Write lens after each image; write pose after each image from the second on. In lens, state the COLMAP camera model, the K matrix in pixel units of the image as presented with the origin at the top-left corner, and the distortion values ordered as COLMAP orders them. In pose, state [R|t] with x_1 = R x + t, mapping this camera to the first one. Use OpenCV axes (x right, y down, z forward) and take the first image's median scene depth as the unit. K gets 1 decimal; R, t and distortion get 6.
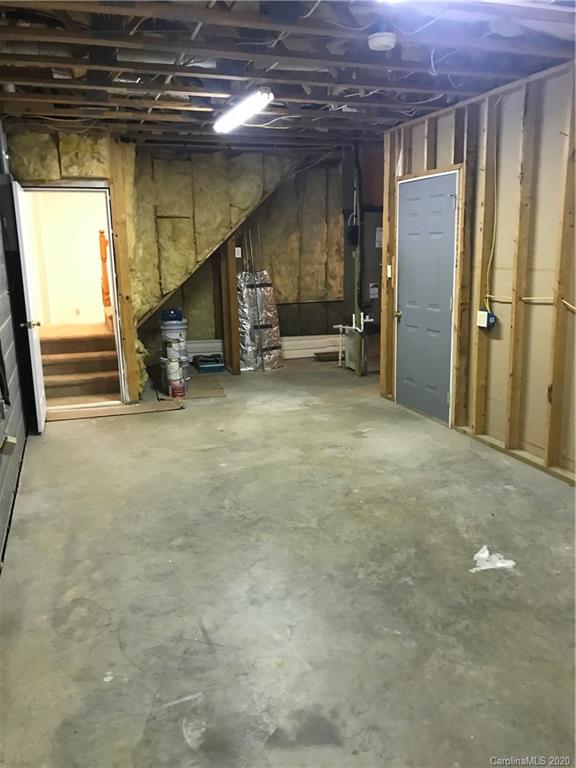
lens RADIAL K [[631.8, 0, 288.0], [0, 631.8, 384.0], [0, 0, 1]] dist [0.039632, -0.073221]
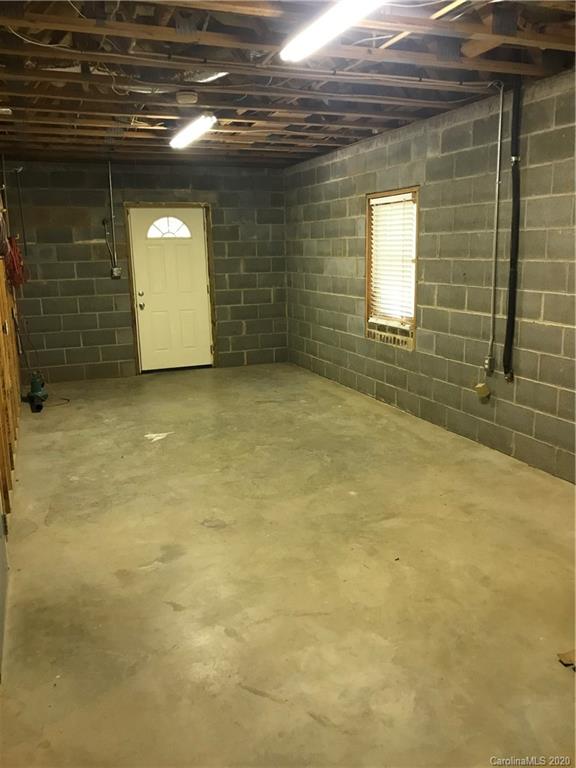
lens RADIAL K [[631.8, 0, 288.0], [0, 631.8, 384.0], [0, 0, 1]] dist [0.039632, -0.073221]
pose [[-0.998476, 0.044778, -0.032262, 0.010775], [0.027213, 0.908018, 0.418047, -0.423961], [0.048013, 0.416532, -0.907852, 1.911382]]
